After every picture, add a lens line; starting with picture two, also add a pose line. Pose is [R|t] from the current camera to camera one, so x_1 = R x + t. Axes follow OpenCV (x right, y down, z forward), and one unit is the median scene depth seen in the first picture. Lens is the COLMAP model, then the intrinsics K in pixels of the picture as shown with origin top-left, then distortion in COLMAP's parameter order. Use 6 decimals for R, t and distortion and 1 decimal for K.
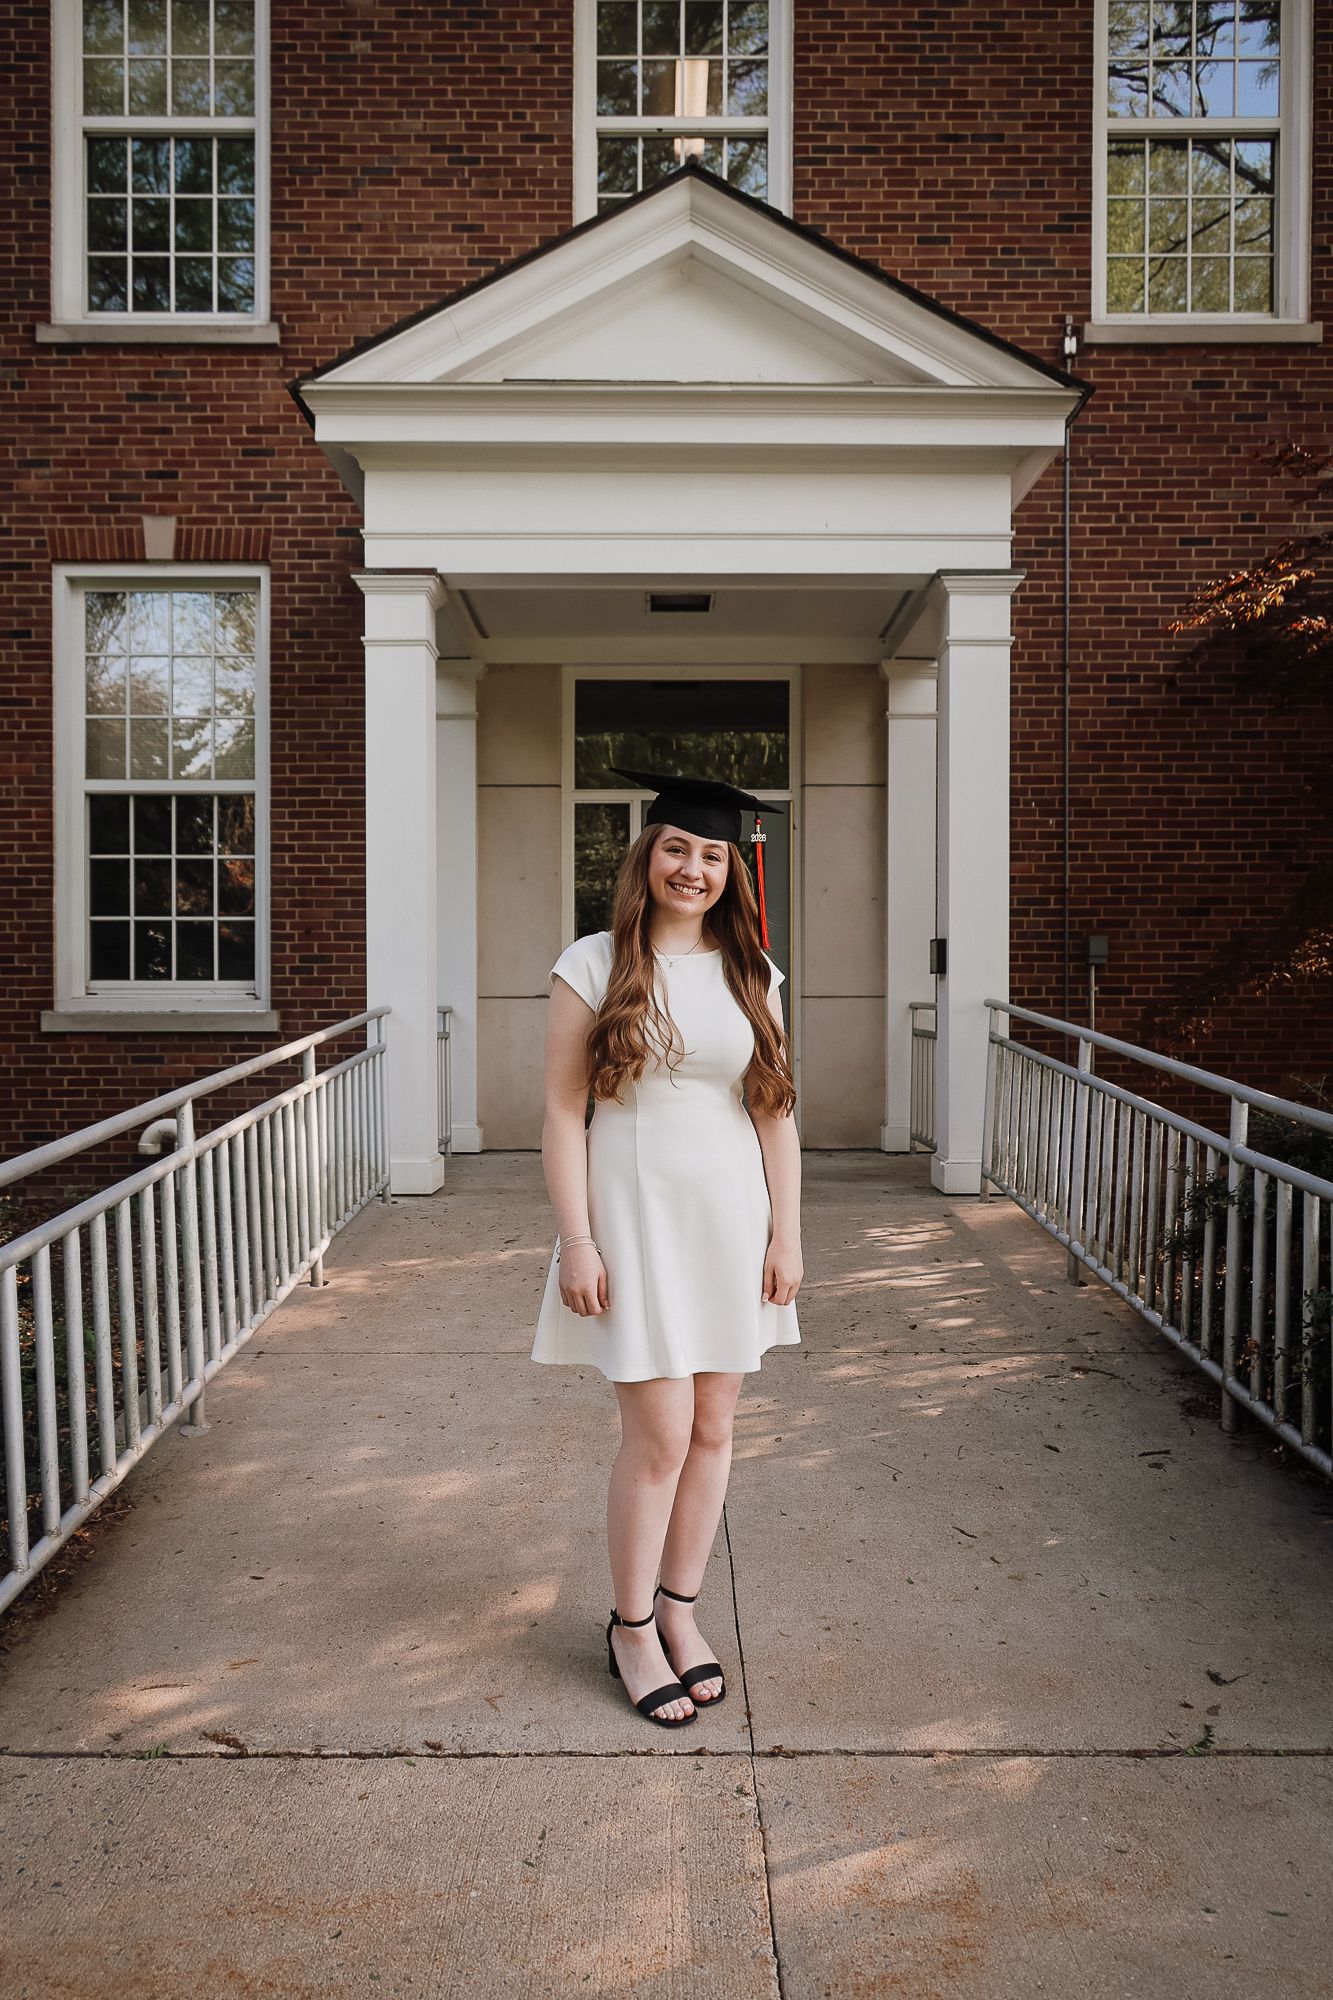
lens RADIAL K [[1414.3, 0, 666.5], [0, 1414.3, 1000.0], [0, 0, 1]] dist [0.002984, 0.002506]
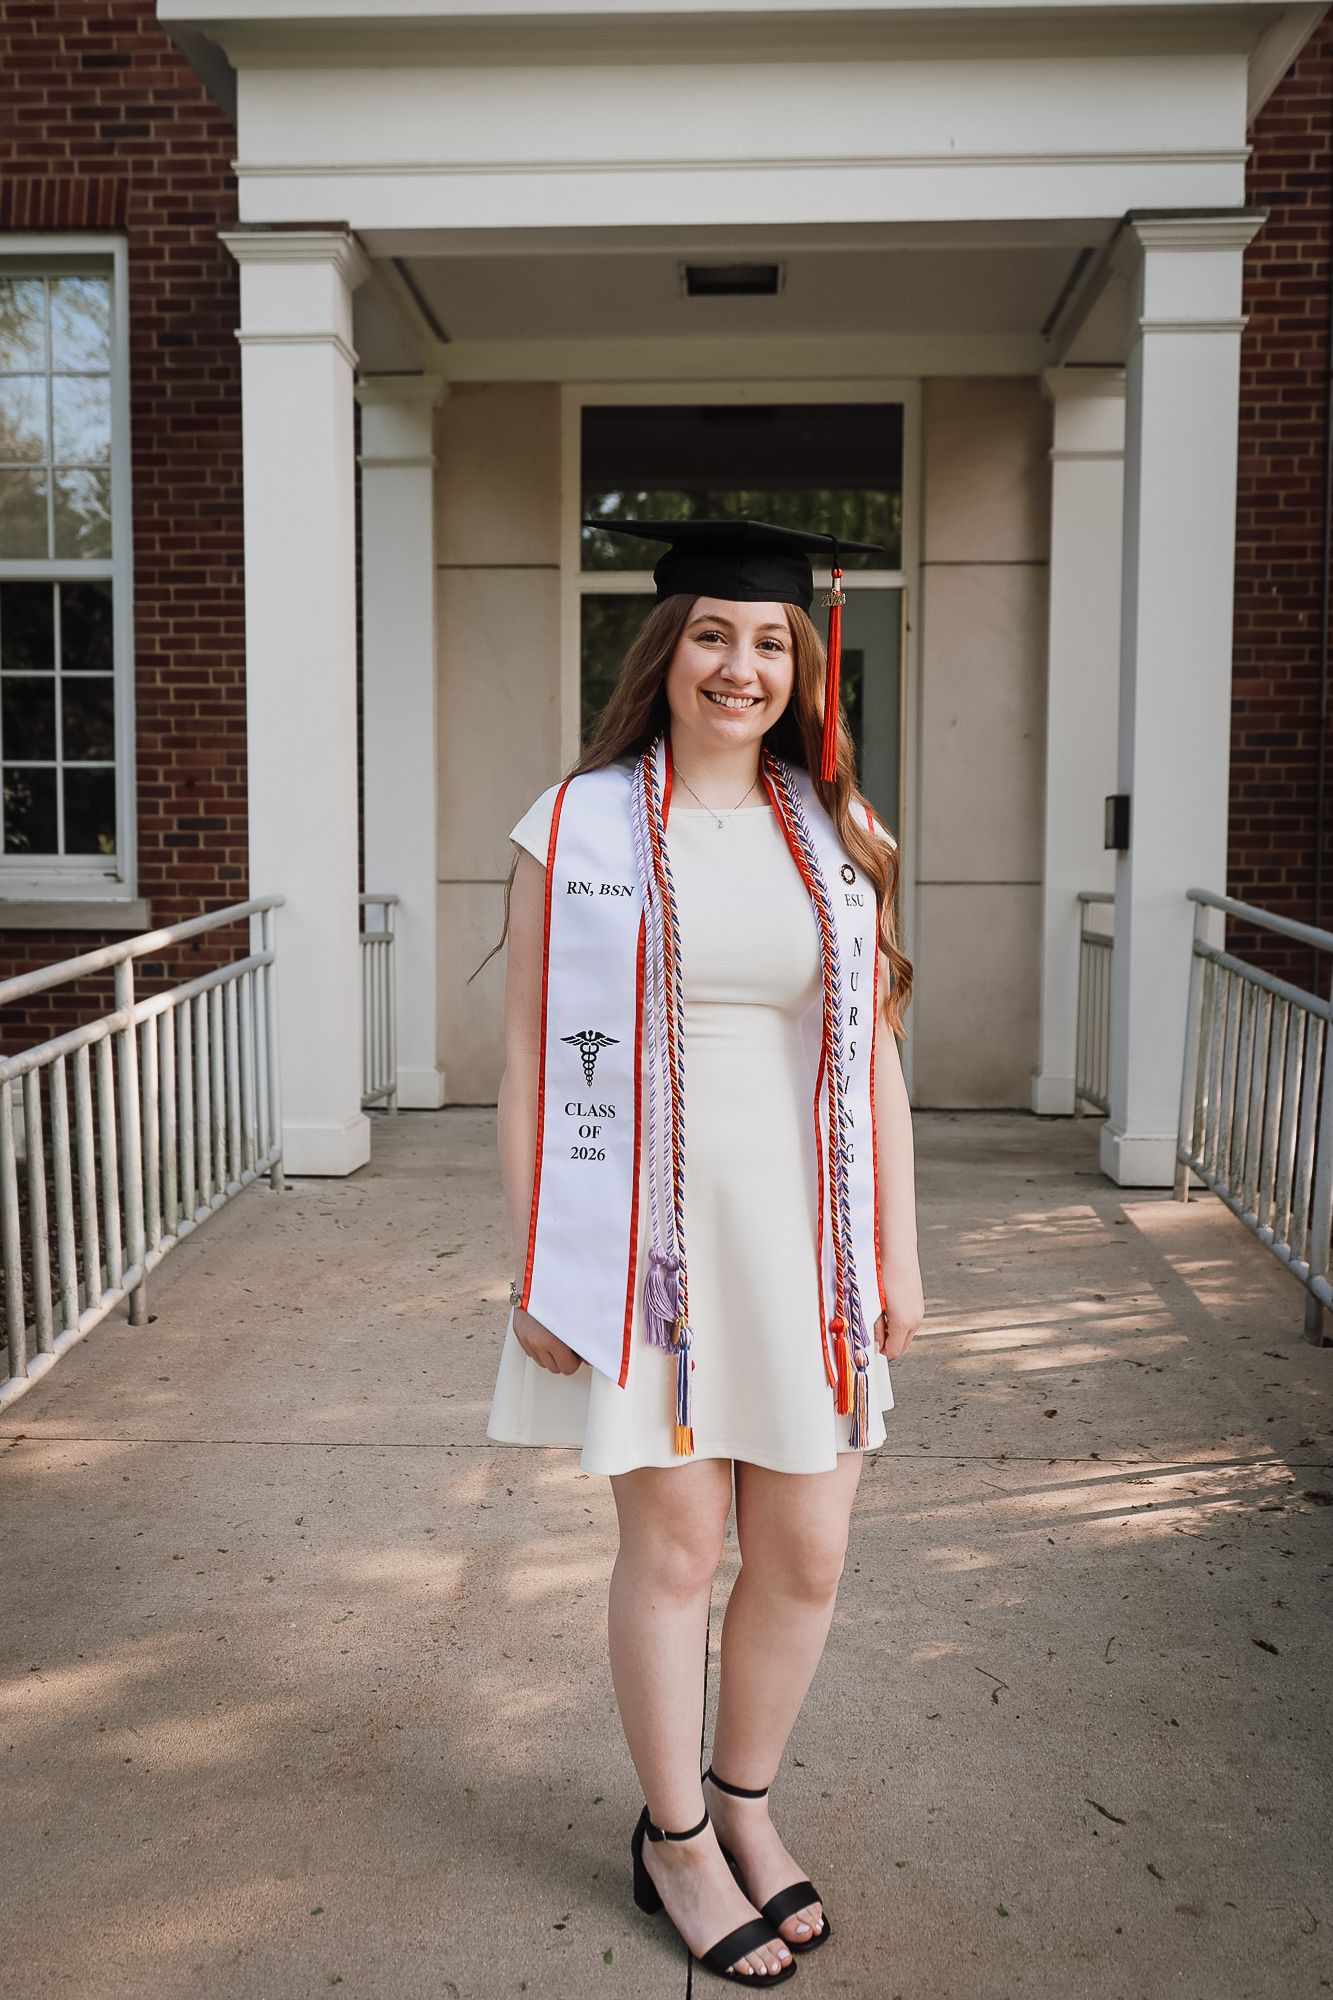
lens RADIAL K [[1899.1, 0, 666.5], [0, 1899.1, 1000.0], [0, 0, 1]] dist [0.005536, 0.005539]
pose [[0.998362, 0.007944, -0.056660, 0.029424], [-0.004416, 0.998059, 0.062117, -0.002174], [0.057044, -0.061765, 0.996459, 0.093973]]
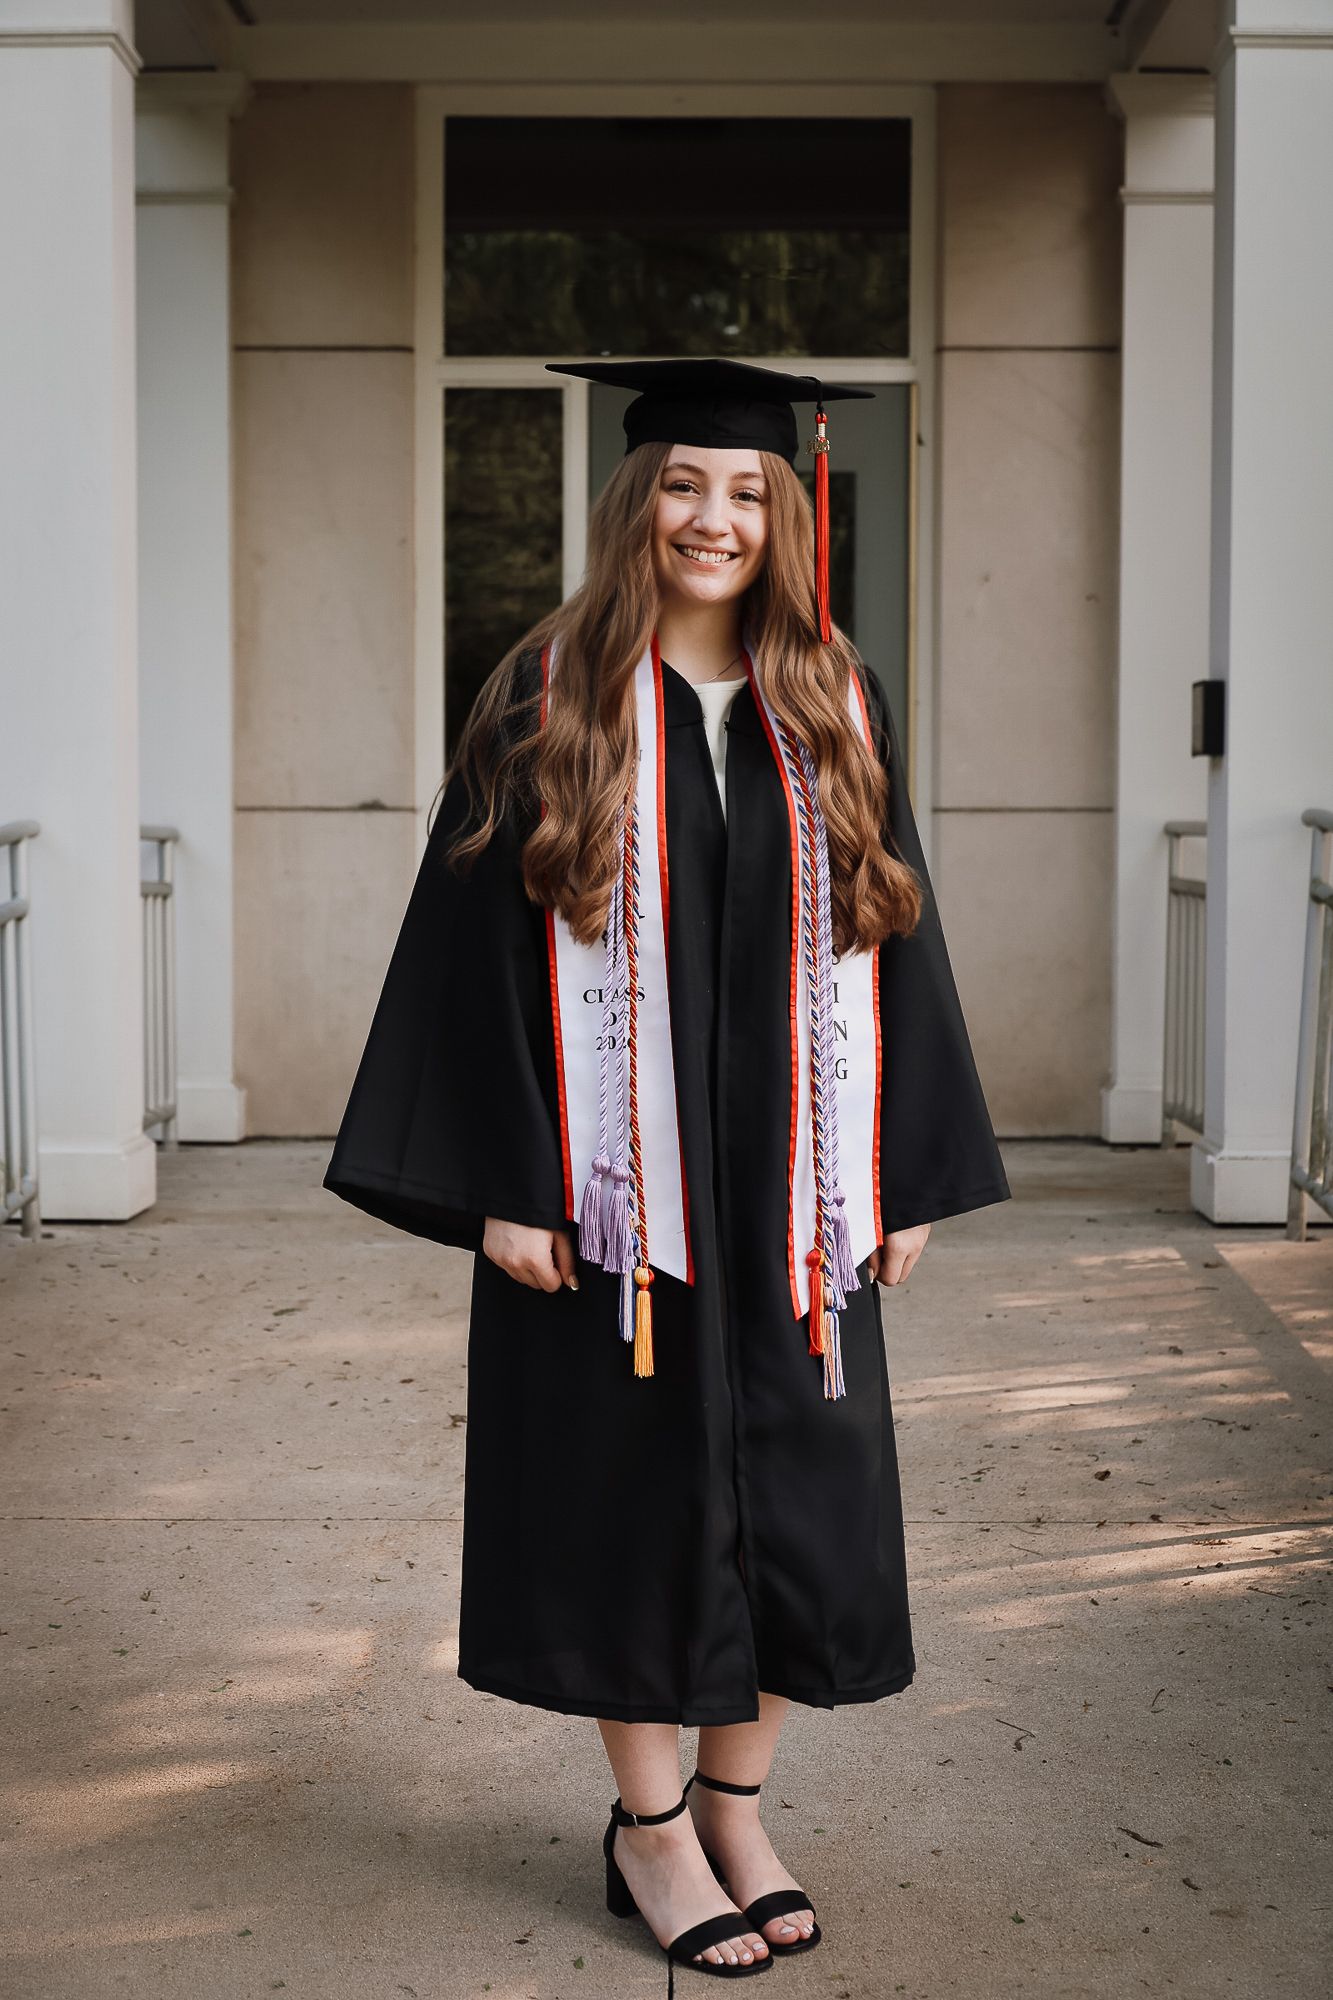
lens RADIAL K [[3221.8, 0, 666.5], [0, 3221.8, 1000.0], [0, 0, 1]] dist [0.004574, -0.112117]
pose [[0.999910, 0.003463, -0.012971, 0.022564], [-0.002817, 0.998770, 0.049496, 0.008238], [0.013127, -0.049455, 0.998690, -0.056762]]
